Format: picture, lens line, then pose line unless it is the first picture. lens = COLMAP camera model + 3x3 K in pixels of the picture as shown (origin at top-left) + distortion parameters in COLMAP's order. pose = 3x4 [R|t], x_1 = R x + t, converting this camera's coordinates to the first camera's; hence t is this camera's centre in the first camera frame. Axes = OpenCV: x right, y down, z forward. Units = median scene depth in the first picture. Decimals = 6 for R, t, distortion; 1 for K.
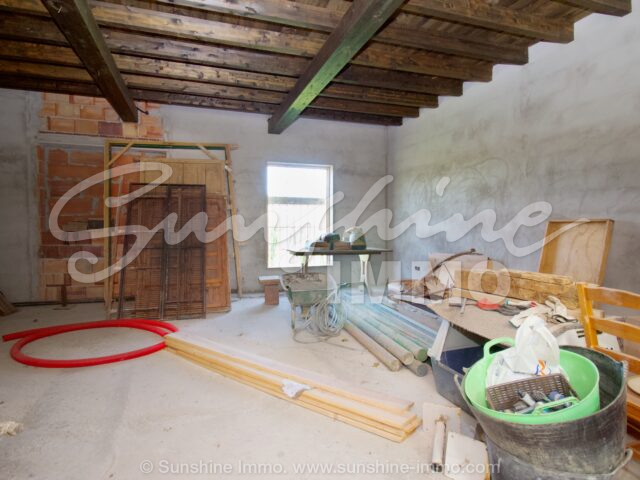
lens RADIAL K [[370.6, 0, 331.1], [0, 370.6, 241.7], [0, 0, 1]] dist [0.003992, -0.011417]
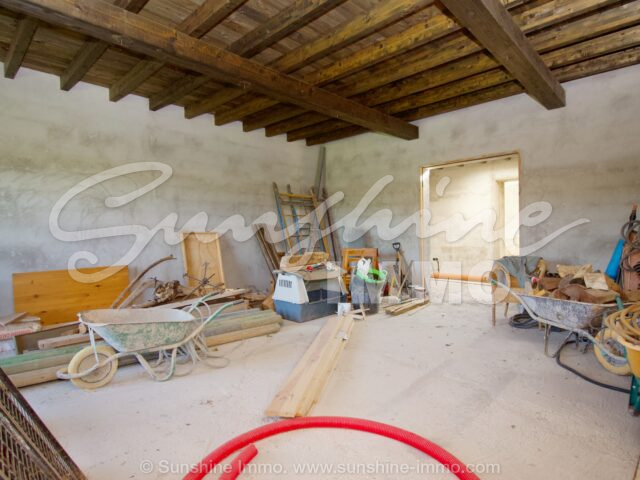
lens RADIAL K [[370.6, 0, 331.1], [0, 370.6, 241.7], [0, 0, 1]] dist [0.003992, -0.011417]
pose [[-0.478758, -0.003492, 0.877940, -0.969410], [0.053242, 0.998036, 0.033004, -0.037458], [-0.876331, 0.062545, -0.477632, 1.179415]]
